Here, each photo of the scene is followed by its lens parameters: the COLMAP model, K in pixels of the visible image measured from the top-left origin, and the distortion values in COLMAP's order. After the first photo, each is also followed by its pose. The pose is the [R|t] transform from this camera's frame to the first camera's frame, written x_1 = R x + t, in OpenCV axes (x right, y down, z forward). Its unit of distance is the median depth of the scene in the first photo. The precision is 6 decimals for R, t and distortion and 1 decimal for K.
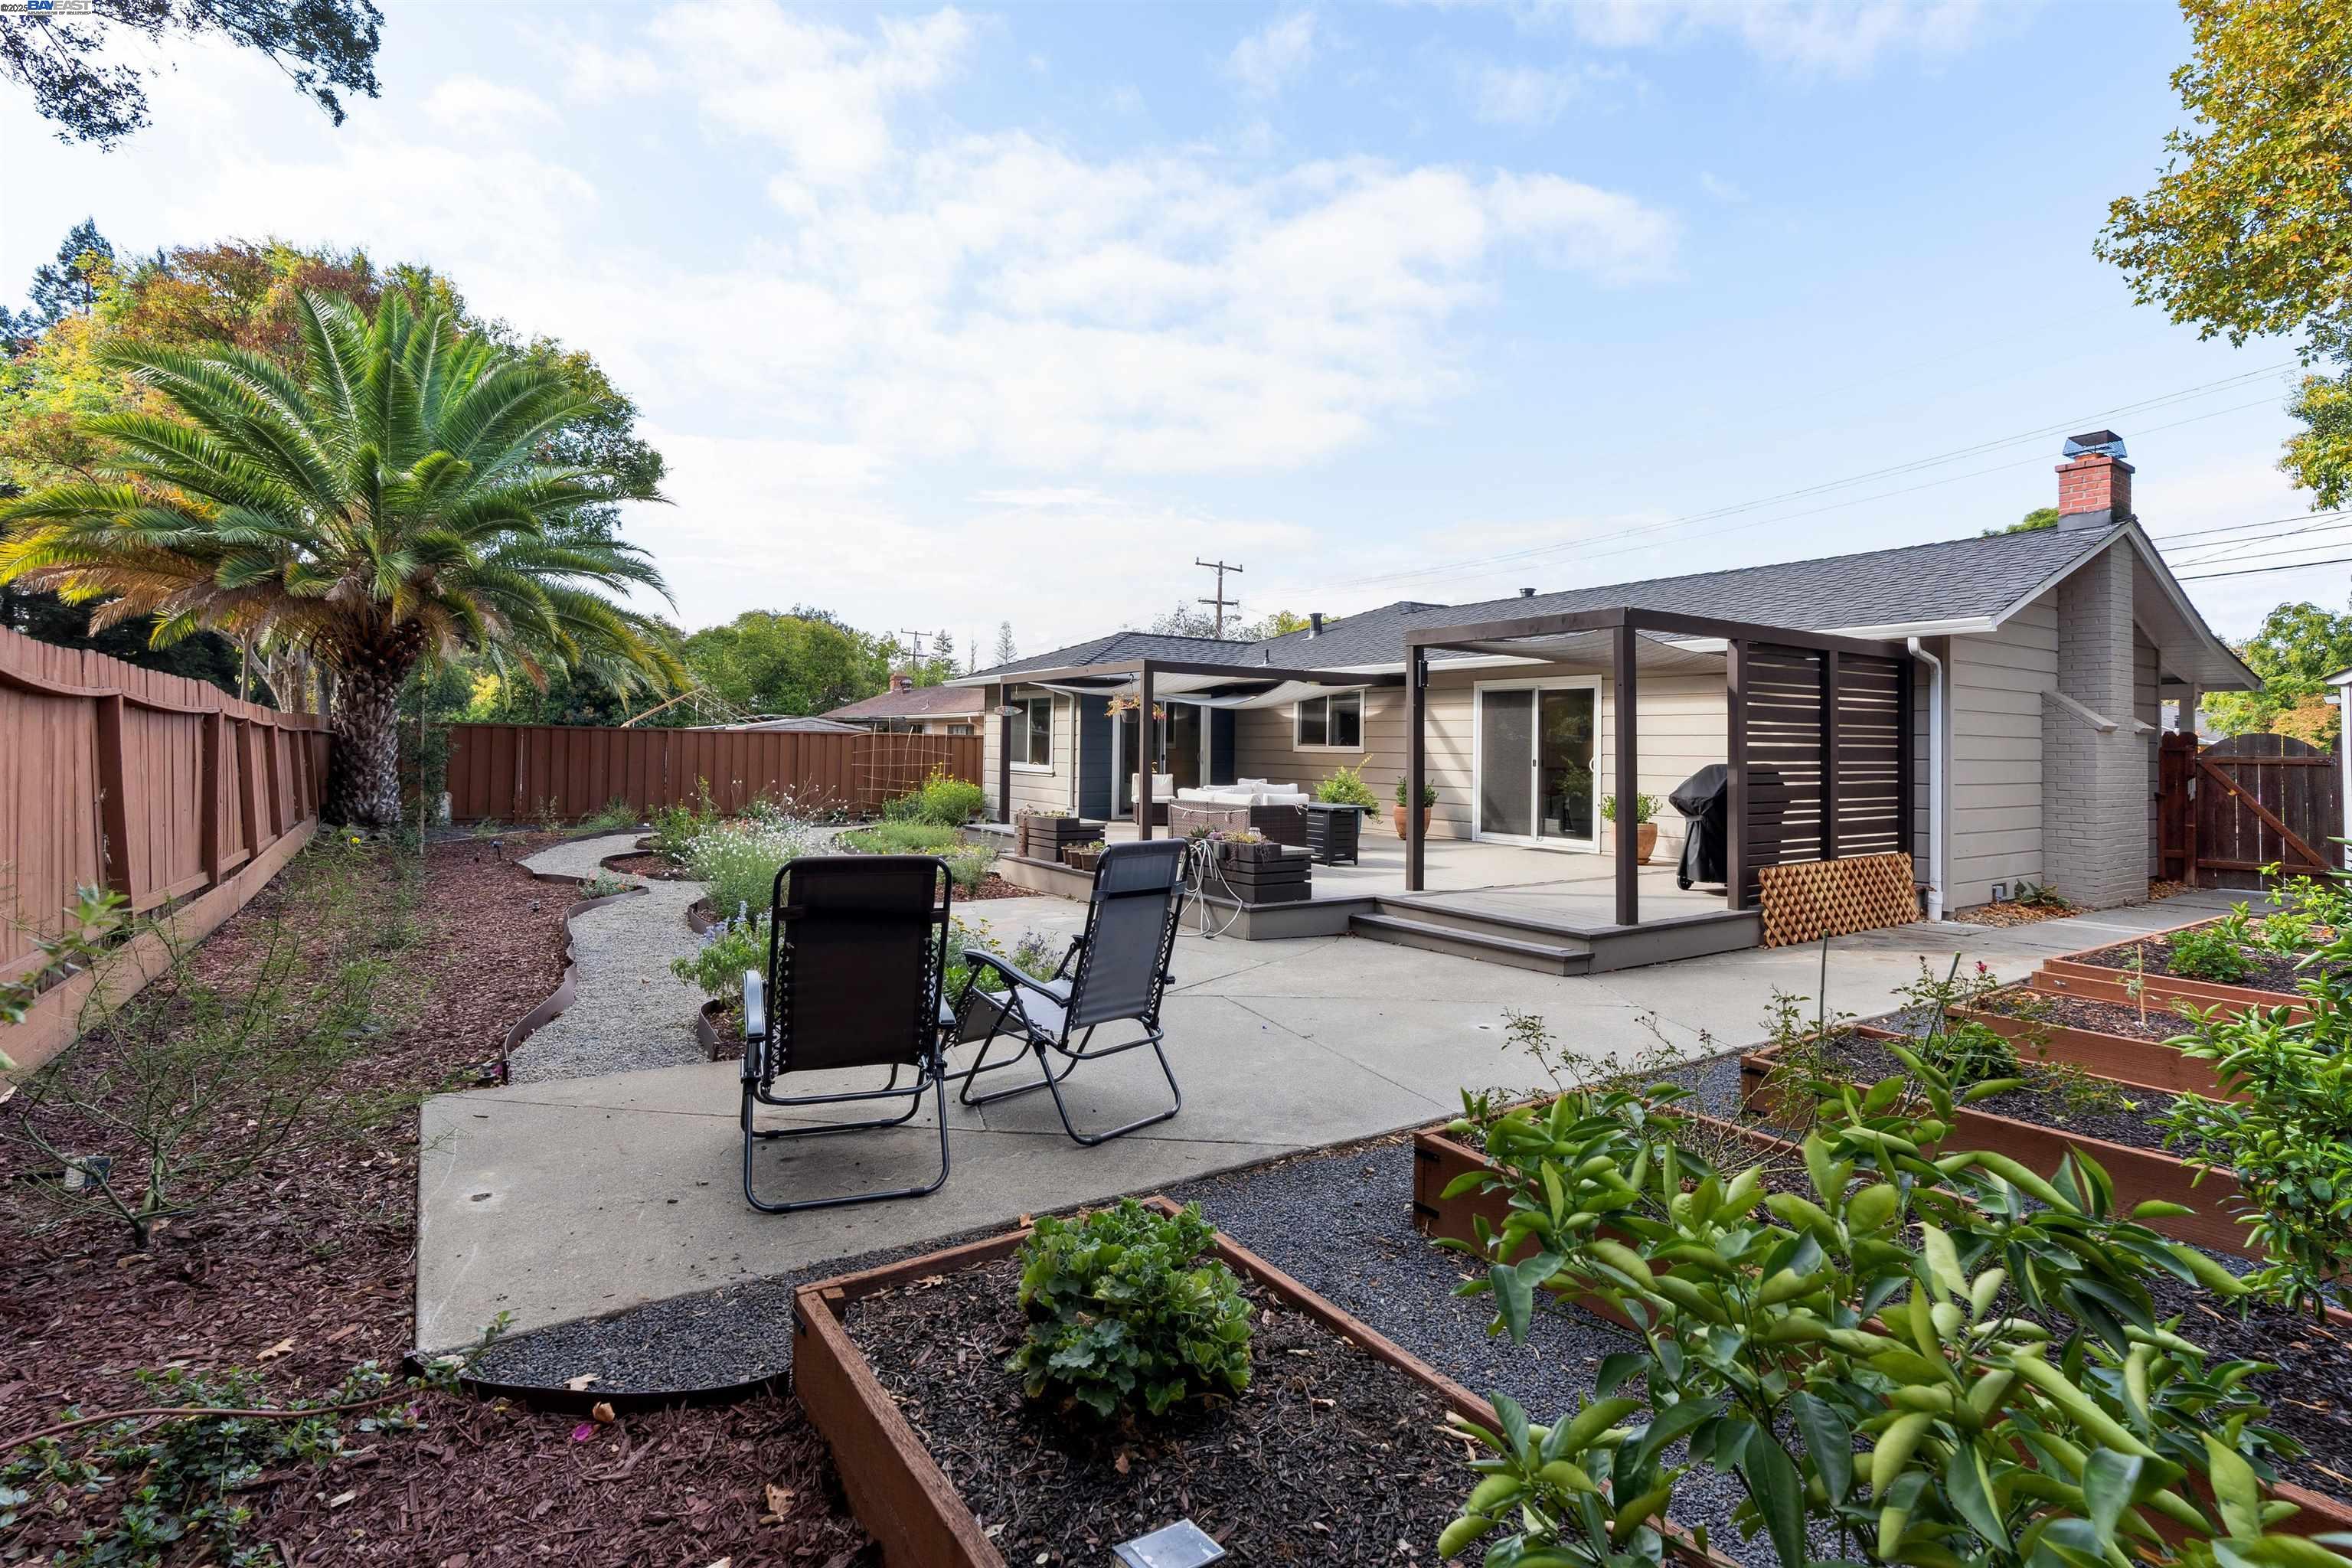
lens RADIAL K [[1110.0, 0, 1175.4], [0, 1110.0, 728.3], [0, 0, 1]] dist [-0.000520, 0.000119]
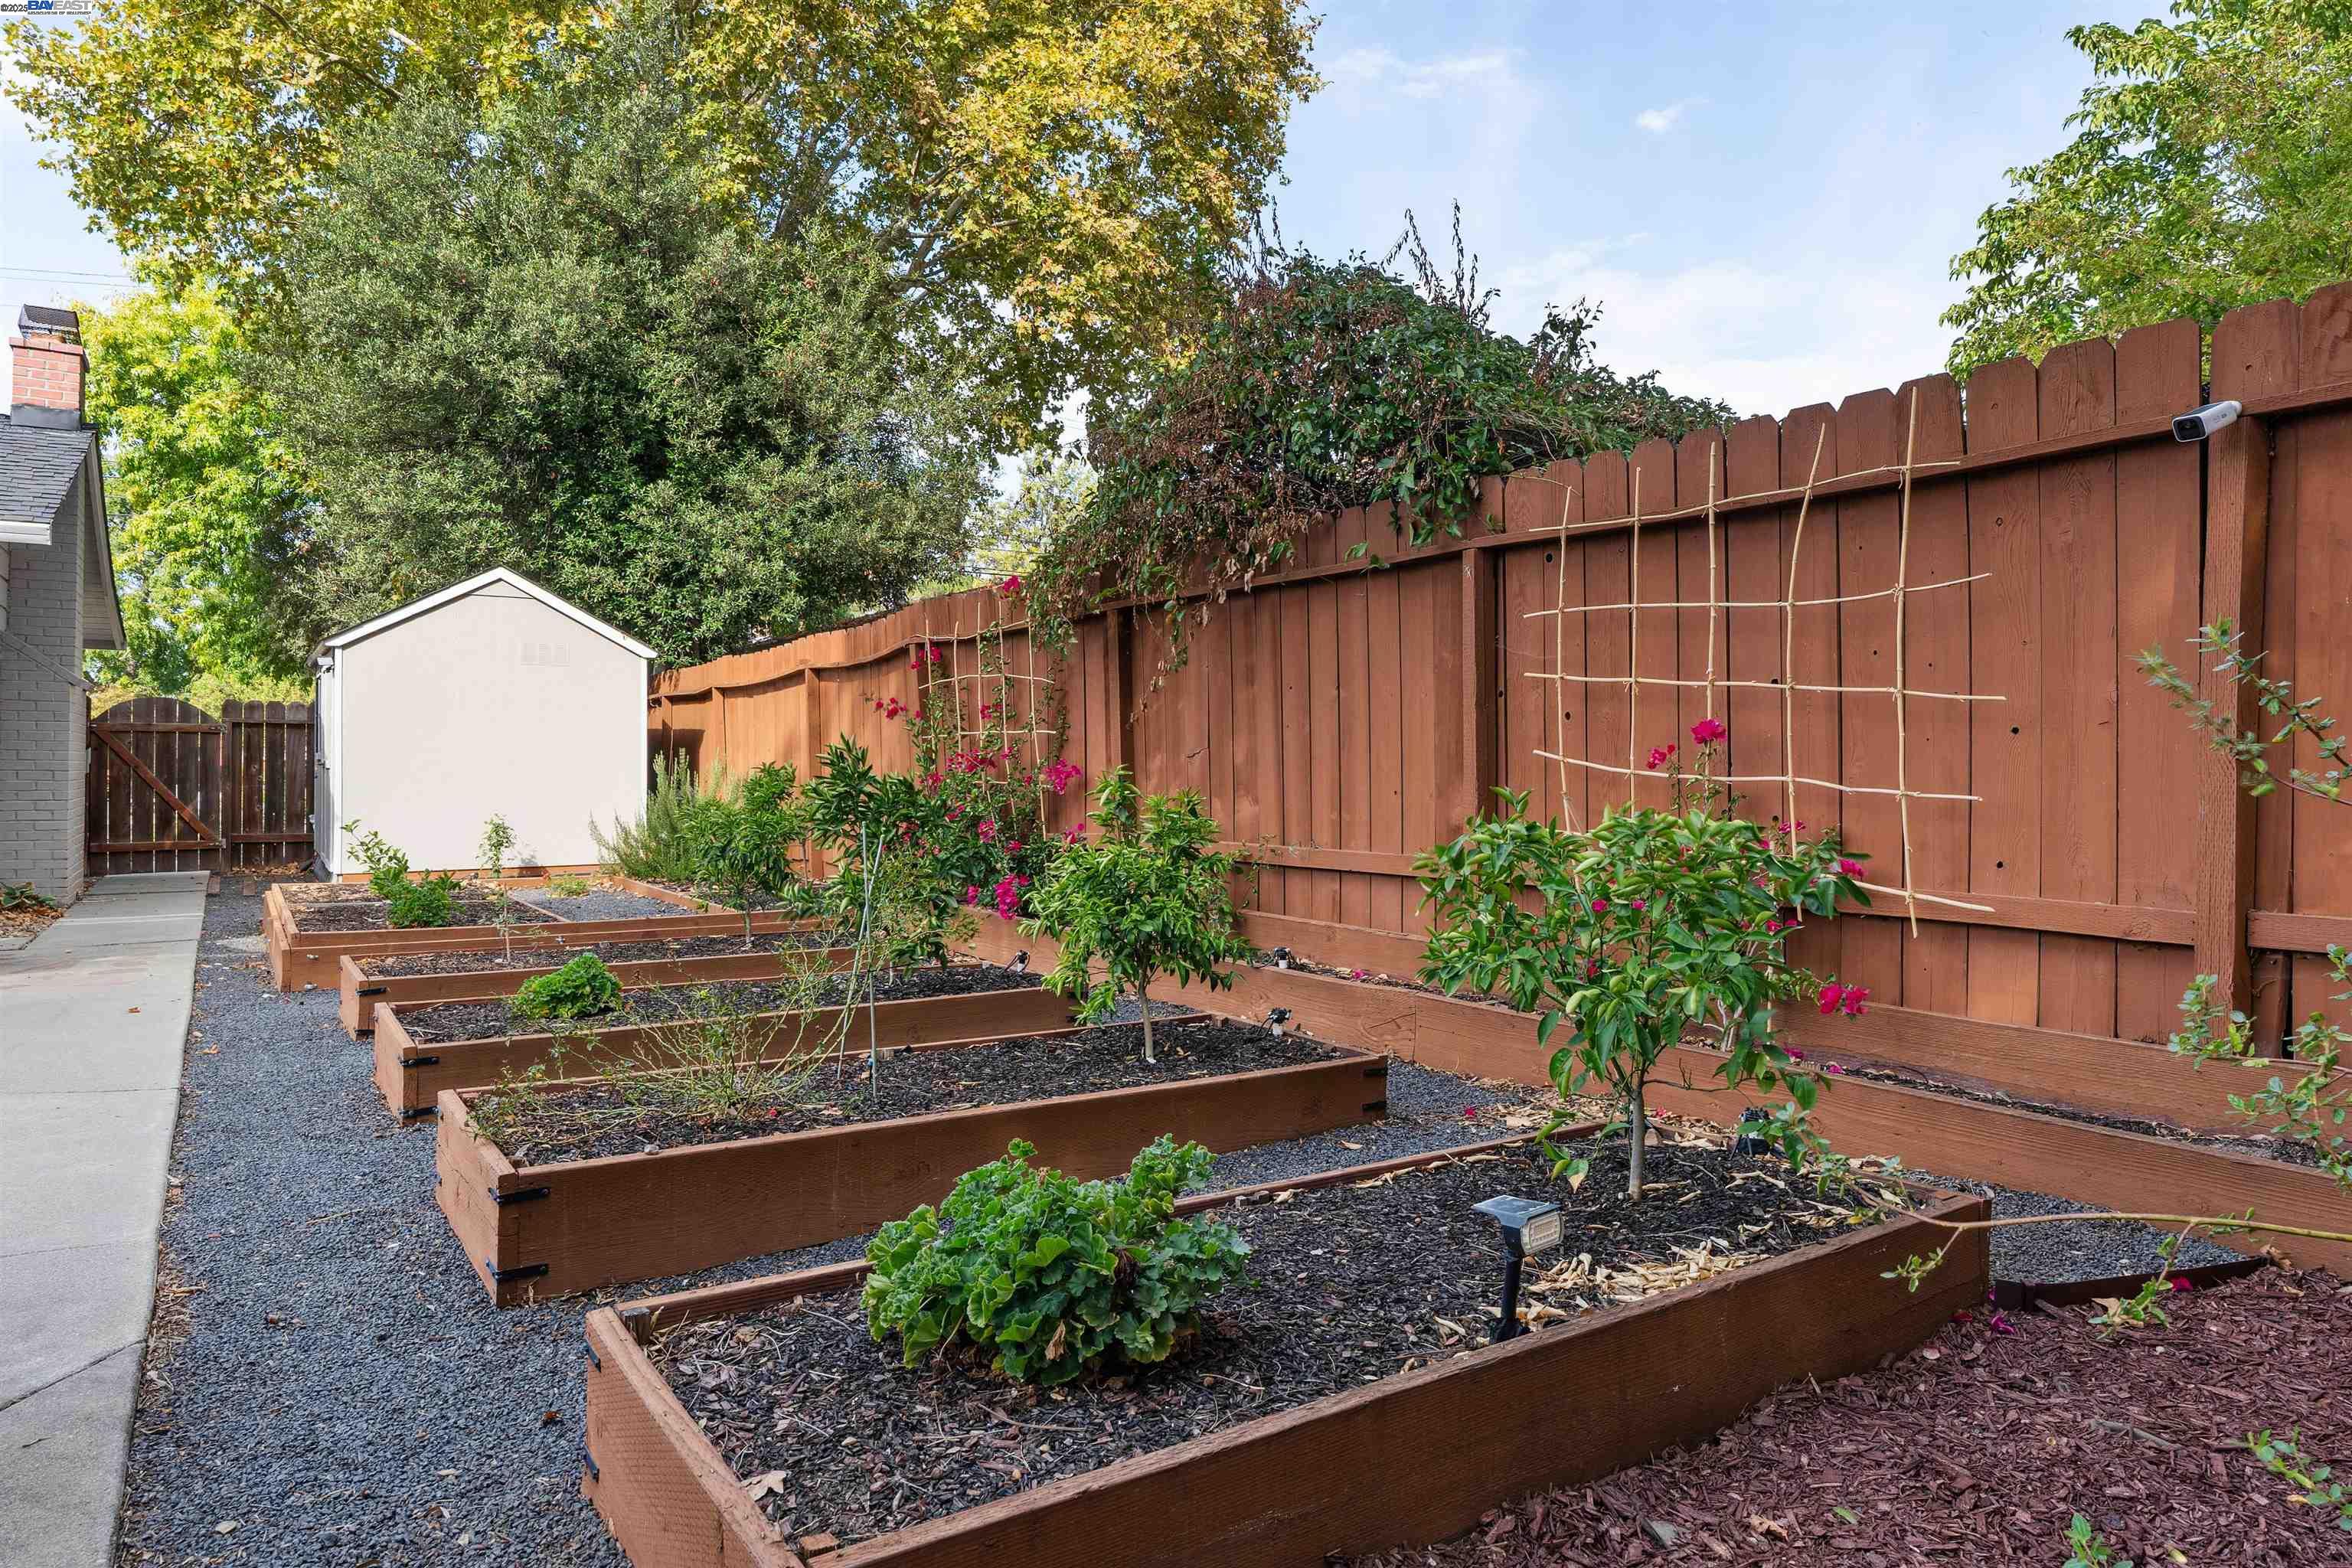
lens RADIAL K [[1474.9, 0, 1210.9], [0, 1474.9, 758.4], [0, 0, 1]] dist [-0.047737, 0.017675]
pose [[-0.007312, -0.005949, 0.999956, -0.143249], [-0.023410, 0.999709, 0.005776, 0.019770], [-0.999699, -0.023366, -0.007449, 0.122363]]
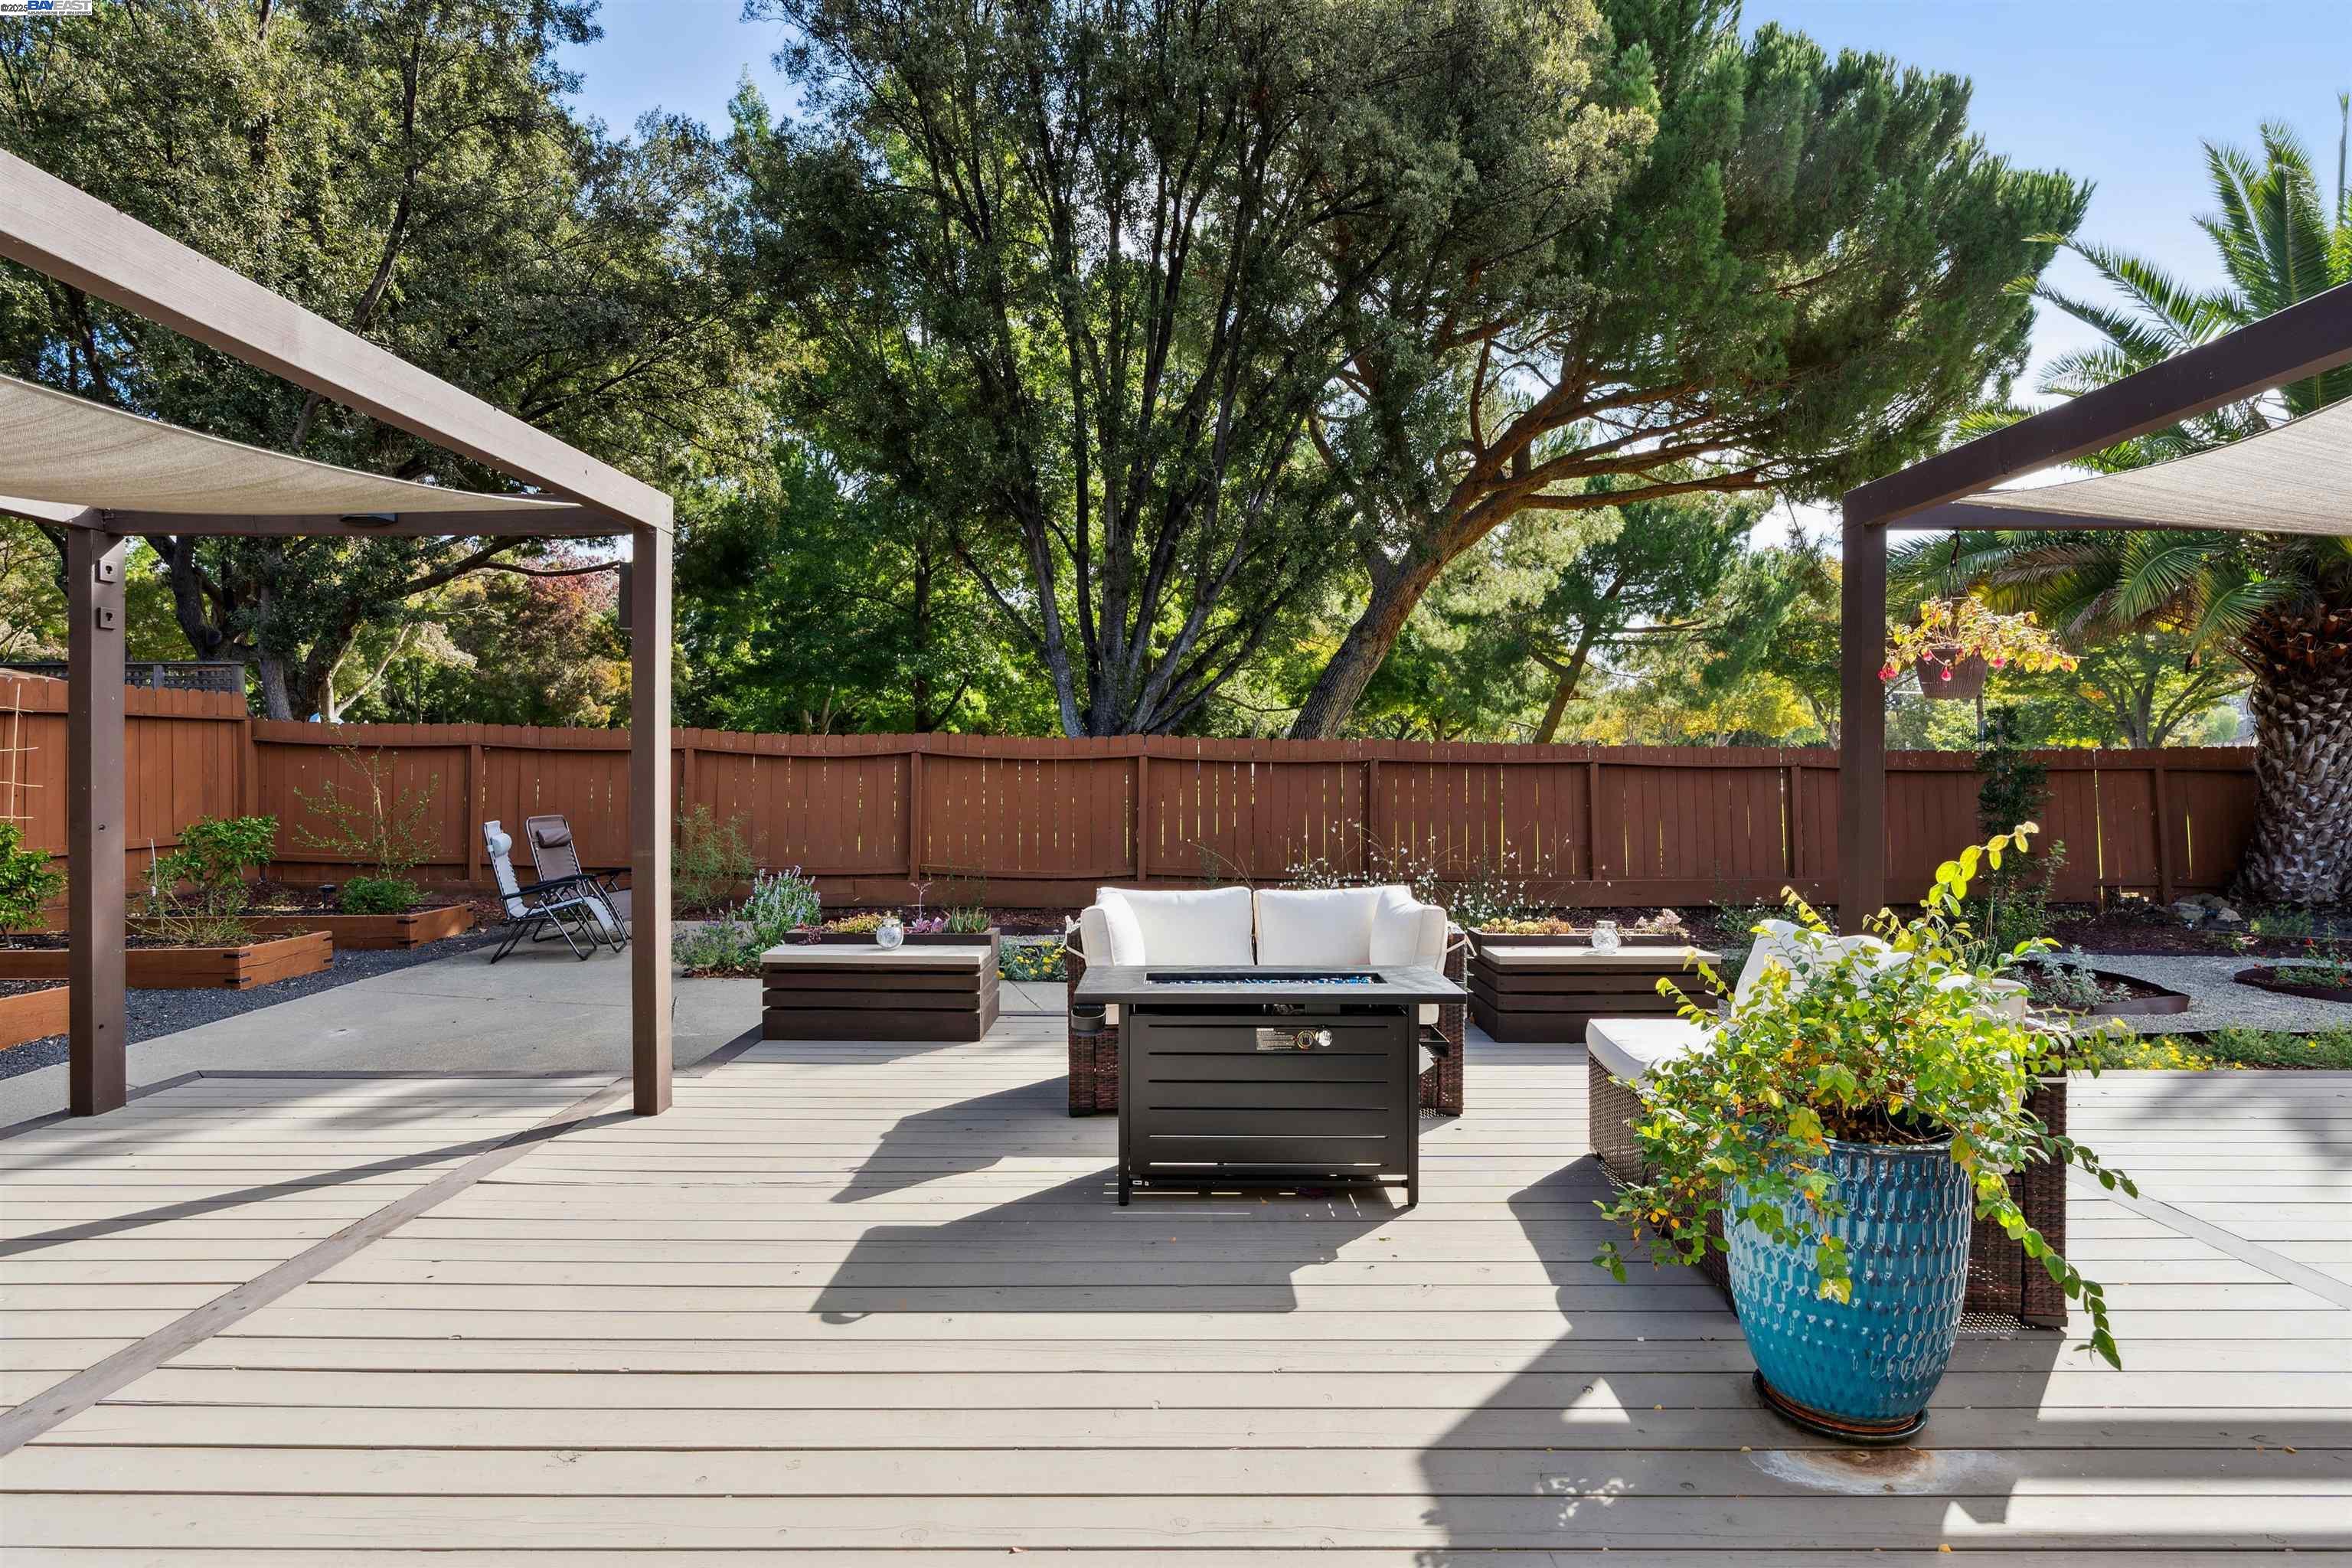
lens RADIAL K [[1208.8, 0, 1176.0], [0, 1208.8, 784.0], [0, 0, 1]] dist [-0.000514, 0.000258]
pose [[-0.556310, -0.007280, -0.830943, 0.284552], [0.008327, 0.999863, -0.014335, 0.017319], [0.830933, -0.014894, -0.556173, 0.853312]]
